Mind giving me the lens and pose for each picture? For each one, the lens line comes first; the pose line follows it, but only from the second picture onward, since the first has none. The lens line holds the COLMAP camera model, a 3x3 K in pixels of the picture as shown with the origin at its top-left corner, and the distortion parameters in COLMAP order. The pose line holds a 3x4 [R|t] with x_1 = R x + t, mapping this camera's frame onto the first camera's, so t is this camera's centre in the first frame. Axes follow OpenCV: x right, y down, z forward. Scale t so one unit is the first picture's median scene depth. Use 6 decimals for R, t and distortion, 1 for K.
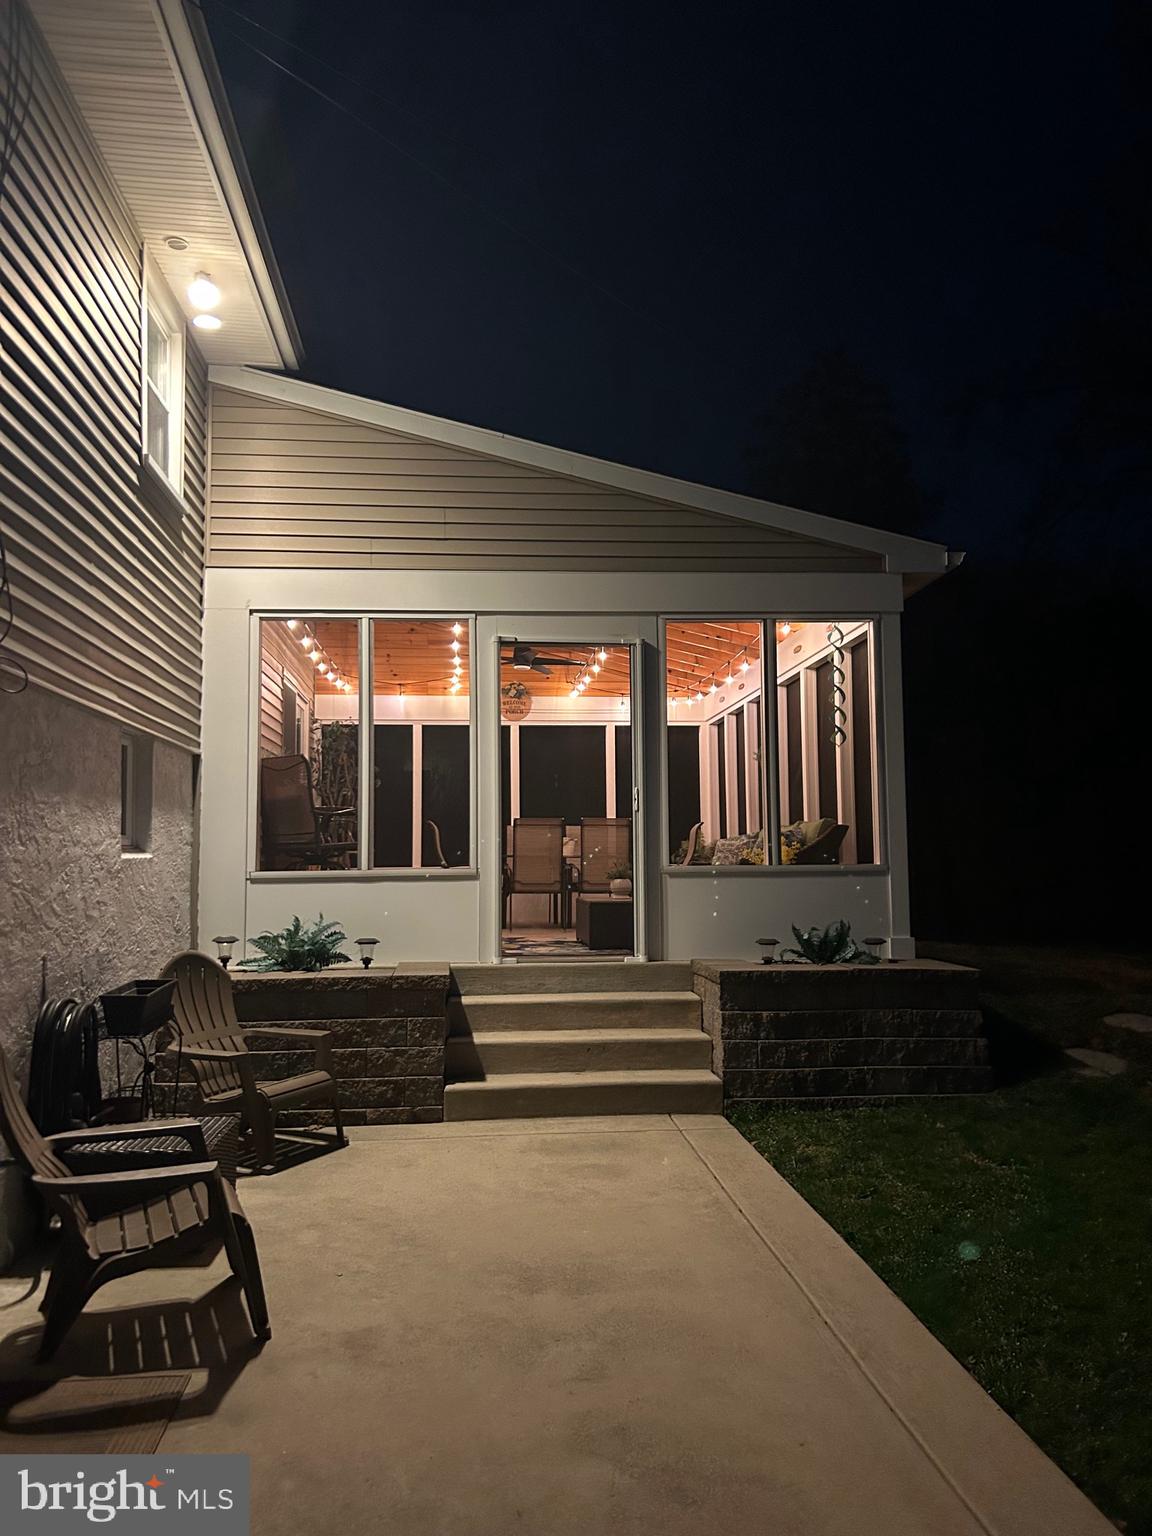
lens RADIAL K [[1171.7, 0, 576.0], [0, 1171.7, 768.0], [0, 0, 1]] dist [0.074962, 0.001150]
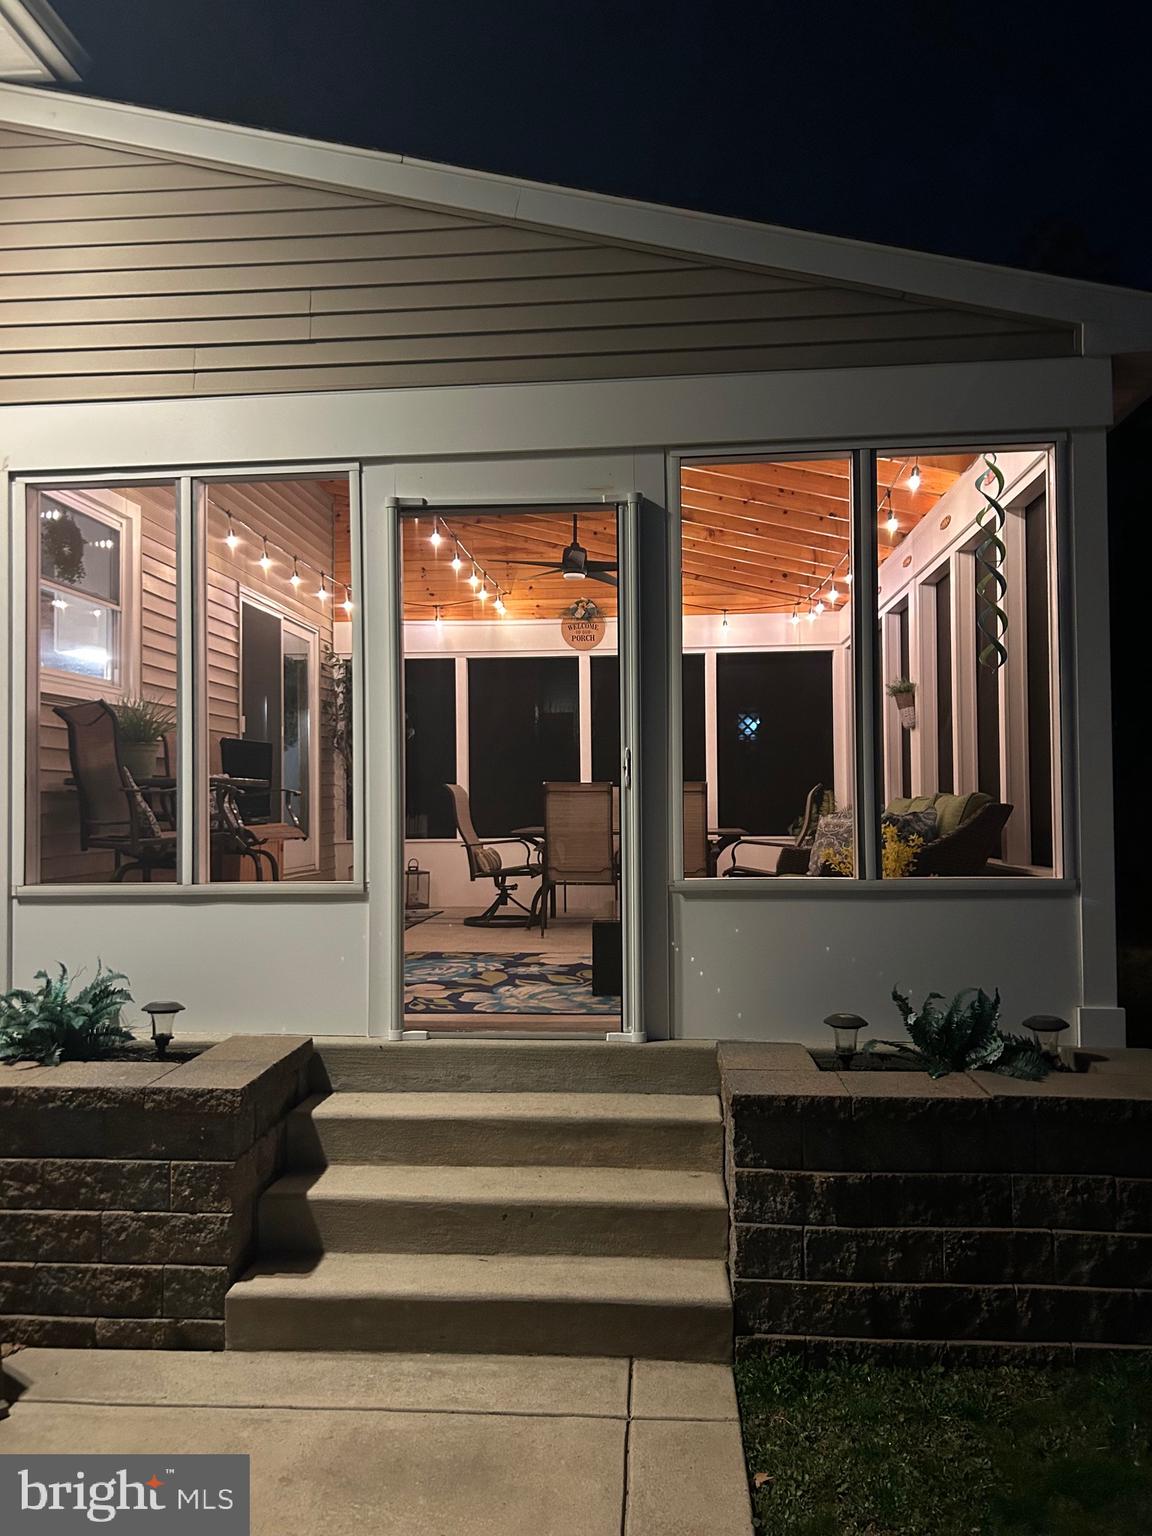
lens RADIAL K [[1168.0, 0, 577.4], [0, 1168.0, 778.5], [0, 0, 1]] dist [-0.000742, 0.040517]
pose [[0.984802, -0.005273, -0.173599, 0.130973], [0.015718, 0.998143, 0.058848, -0.002700], [0.172966, -0.060683, 0.983057, 0.425883]]
